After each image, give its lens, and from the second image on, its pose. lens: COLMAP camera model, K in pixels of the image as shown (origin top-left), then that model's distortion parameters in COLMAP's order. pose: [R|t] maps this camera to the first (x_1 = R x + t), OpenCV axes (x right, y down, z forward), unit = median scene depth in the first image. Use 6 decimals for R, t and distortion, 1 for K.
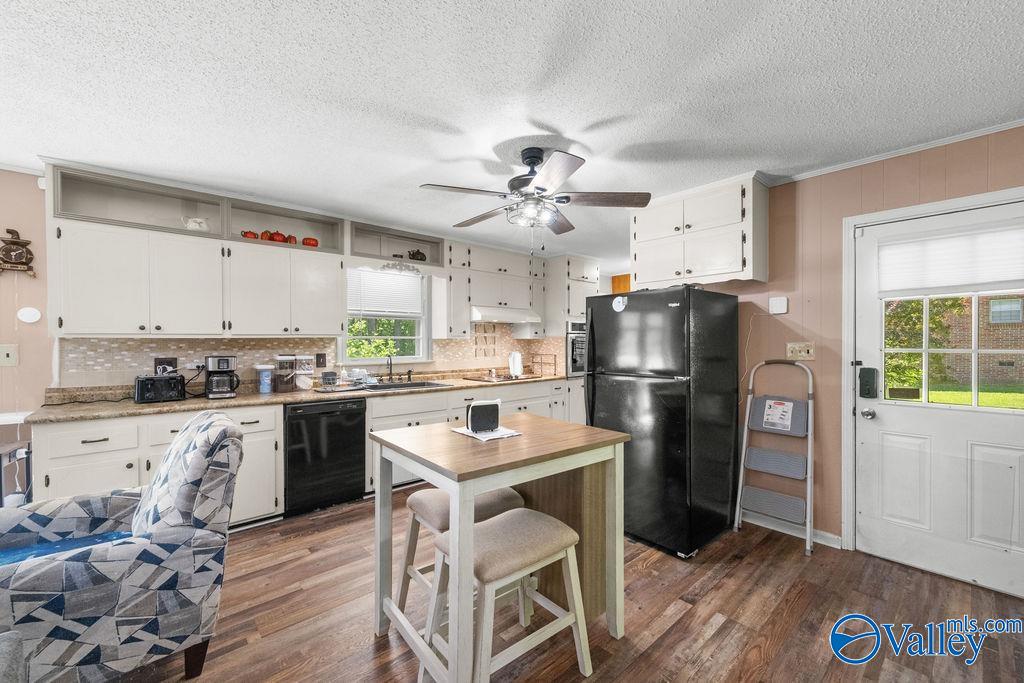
lens RADIAL K [[410.1, 0, 512.7], [0, 410.1, 343.8], [0, 0, 1]] dist [-0.001096, -0.000927]
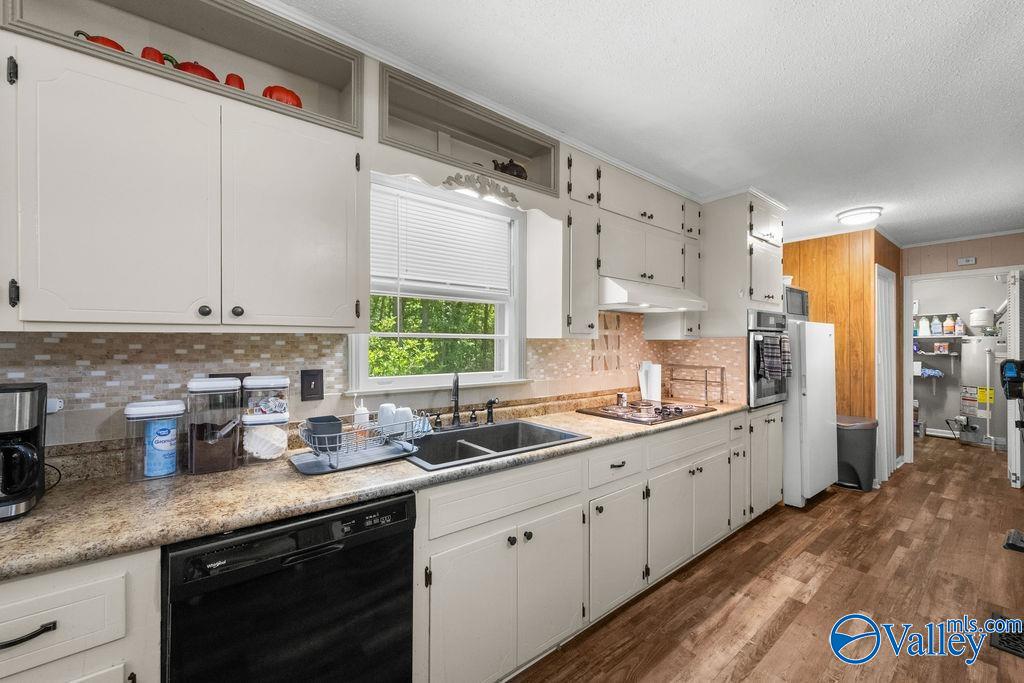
lens RADIAL K [[410.1, 0, 519.0], [0, 410.1, 342.4], [0, 0, 1]] dist [-0.001096, -0.000927]
pose [[0.999286, 0.004908, -0.037451, -0.232048], [-0.005180, 0.999961, -0.007167, -0.004530], [0.037414, 0.007356, 0.999273, 0.579914]]
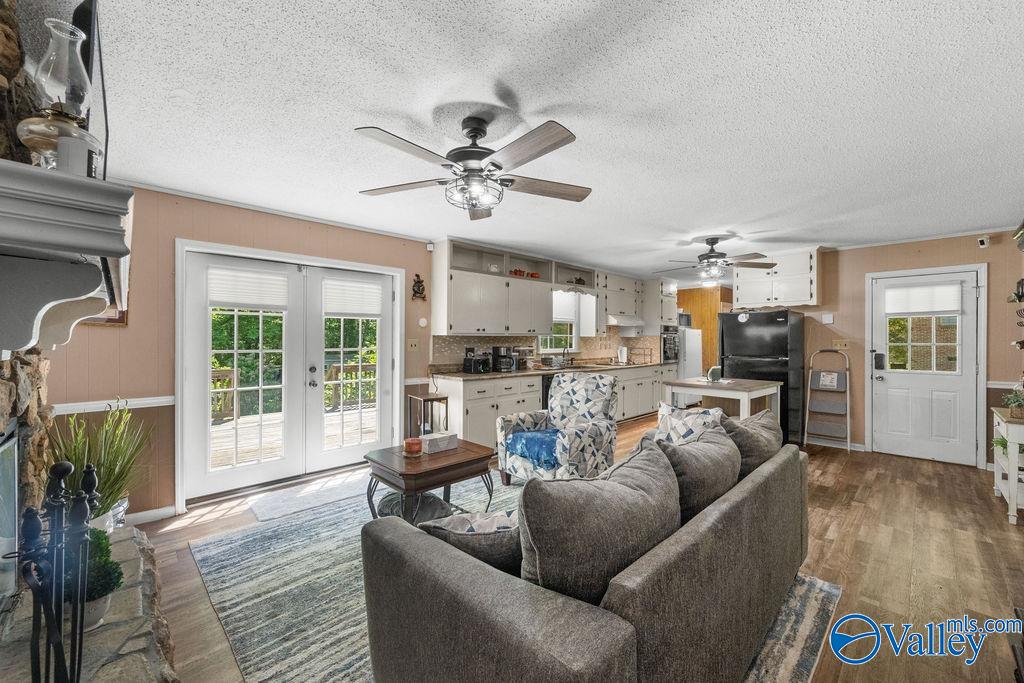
lens RADIAL K [[410.1, 0, 509.2], [0, 410.1, 338.6], [0, 0, 1]] dist [-0.001096, -0.000927]
pose [[0.998794, 0.004097, 0.048929, -0.649413], [-0.003807, 0.999975, -0.006018, 0.005679], [-0.048952, 0.005825, 0.998784, -0.560907]]
